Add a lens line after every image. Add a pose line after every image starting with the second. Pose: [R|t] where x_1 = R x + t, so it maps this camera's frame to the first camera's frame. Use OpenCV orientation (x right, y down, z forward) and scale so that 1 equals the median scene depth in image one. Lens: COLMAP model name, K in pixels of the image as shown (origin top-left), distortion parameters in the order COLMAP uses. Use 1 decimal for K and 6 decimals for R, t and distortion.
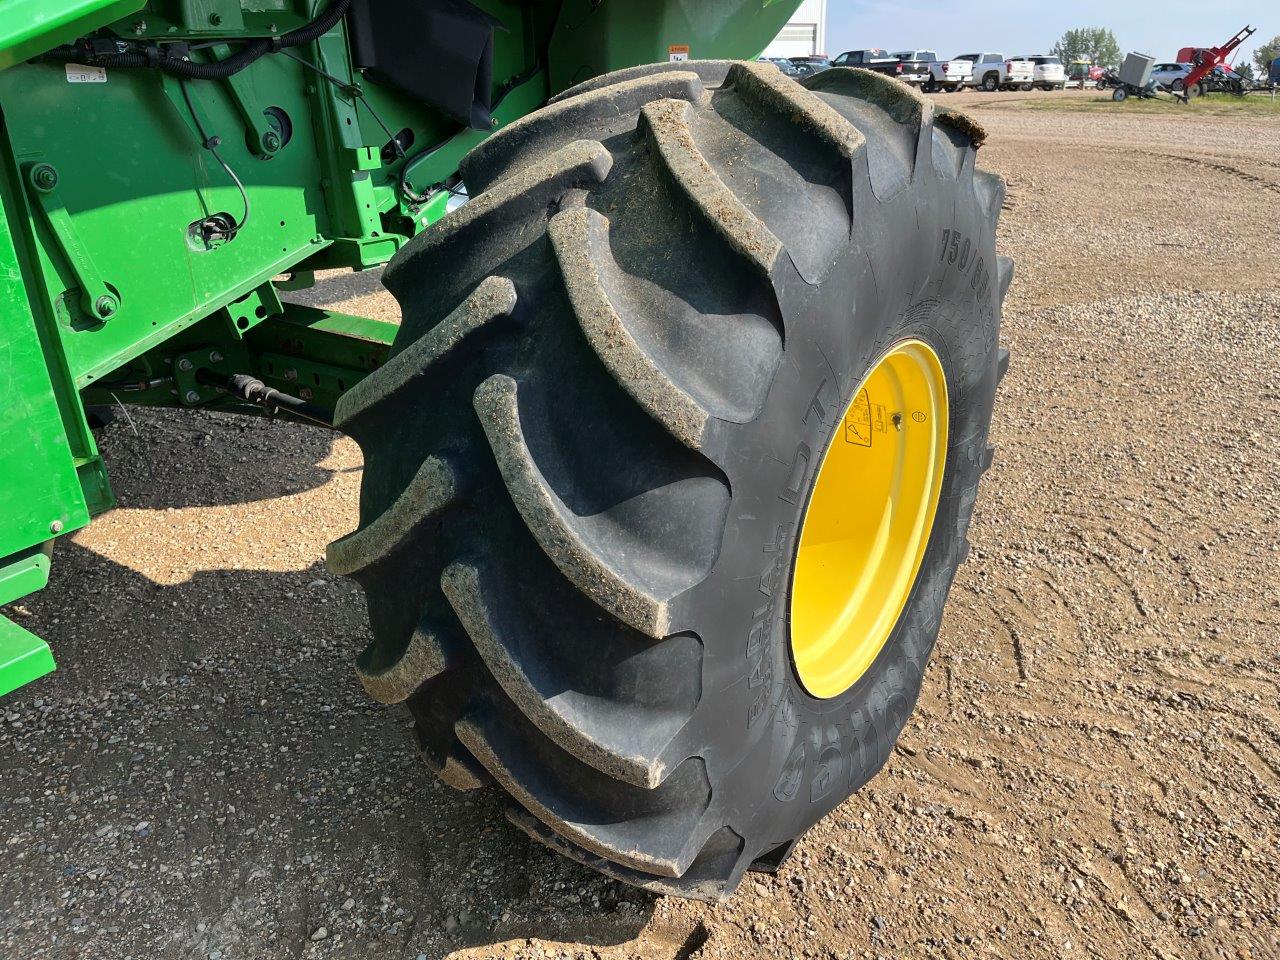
lens RADIAL K [[998.6, 0, 638.0], [0, 998.6, 487.7], [0, 0, 1]] dist [0.030701, -0.031518]
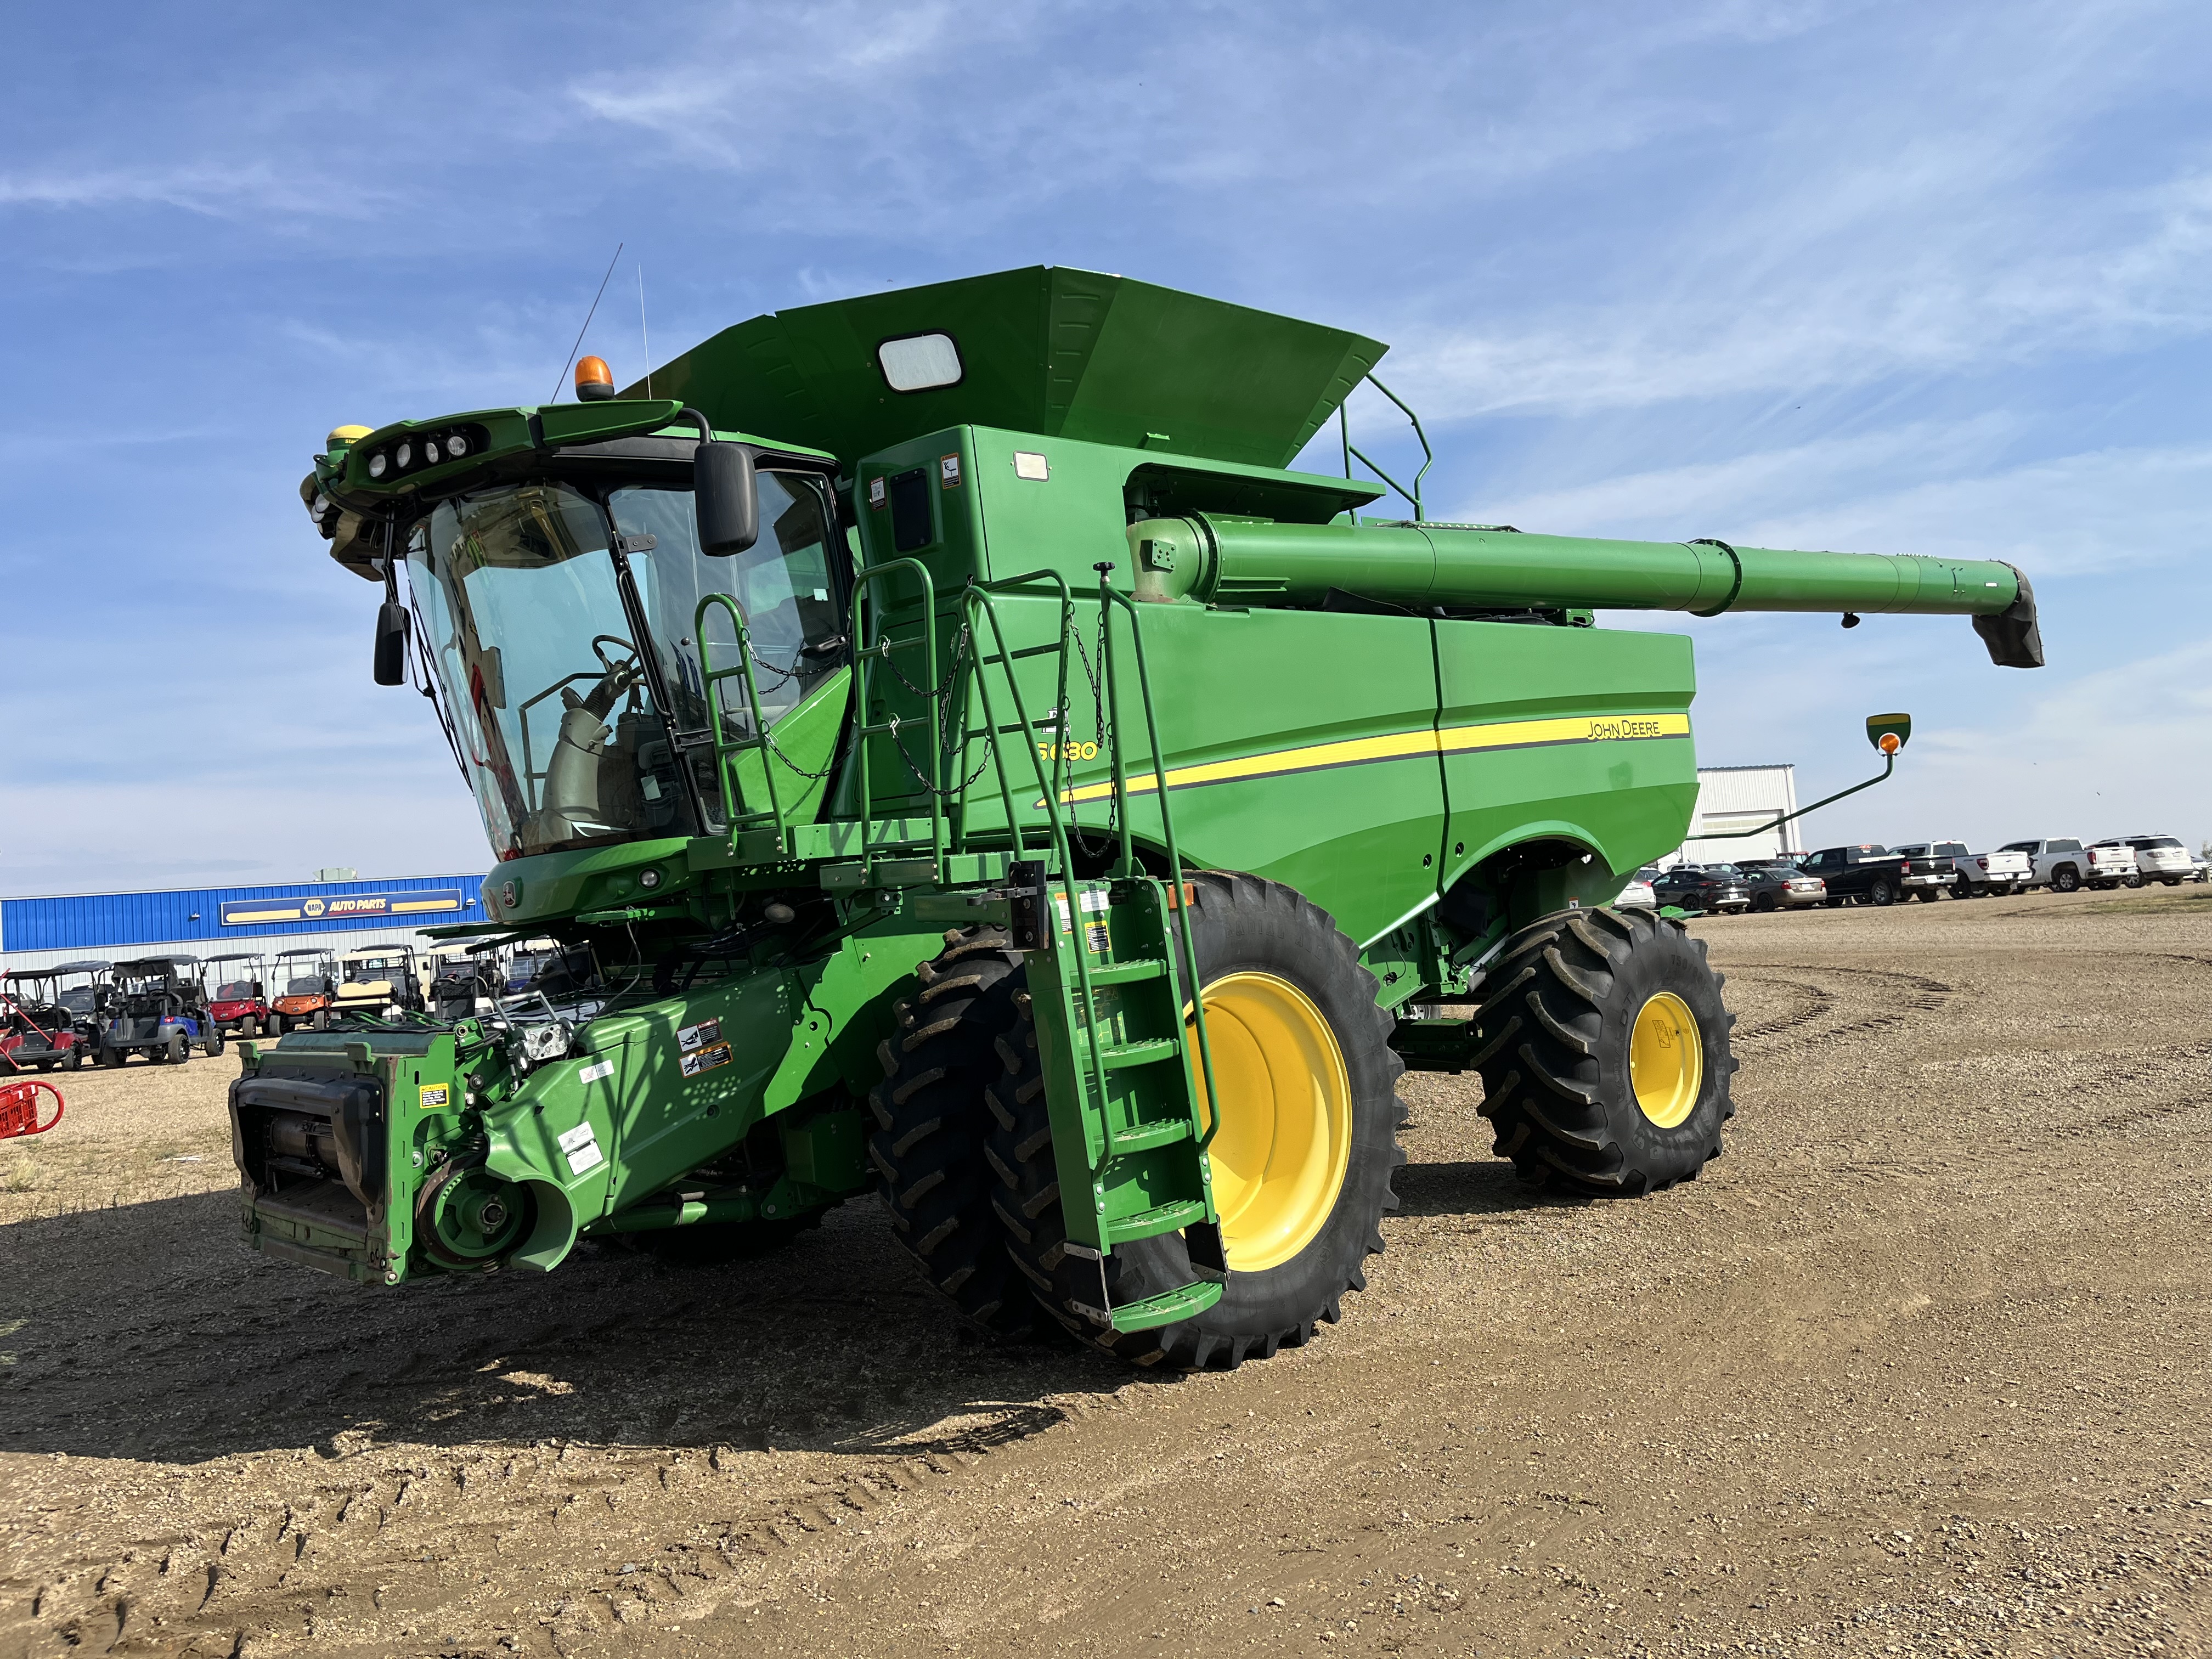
lens RADIAL K [[1673.4, 0, 1096.1], [0, 1673.4, 834.6], [0, 0, 1]] dist [0.038591, -0.003059]
pose [[0.970943, -0.068747, -0.229225, -0.140124], [-0.034192, 0.908172, -0.417199, 1.132240], [0.236857, 0.412914, 0.879432, -2.863755]]
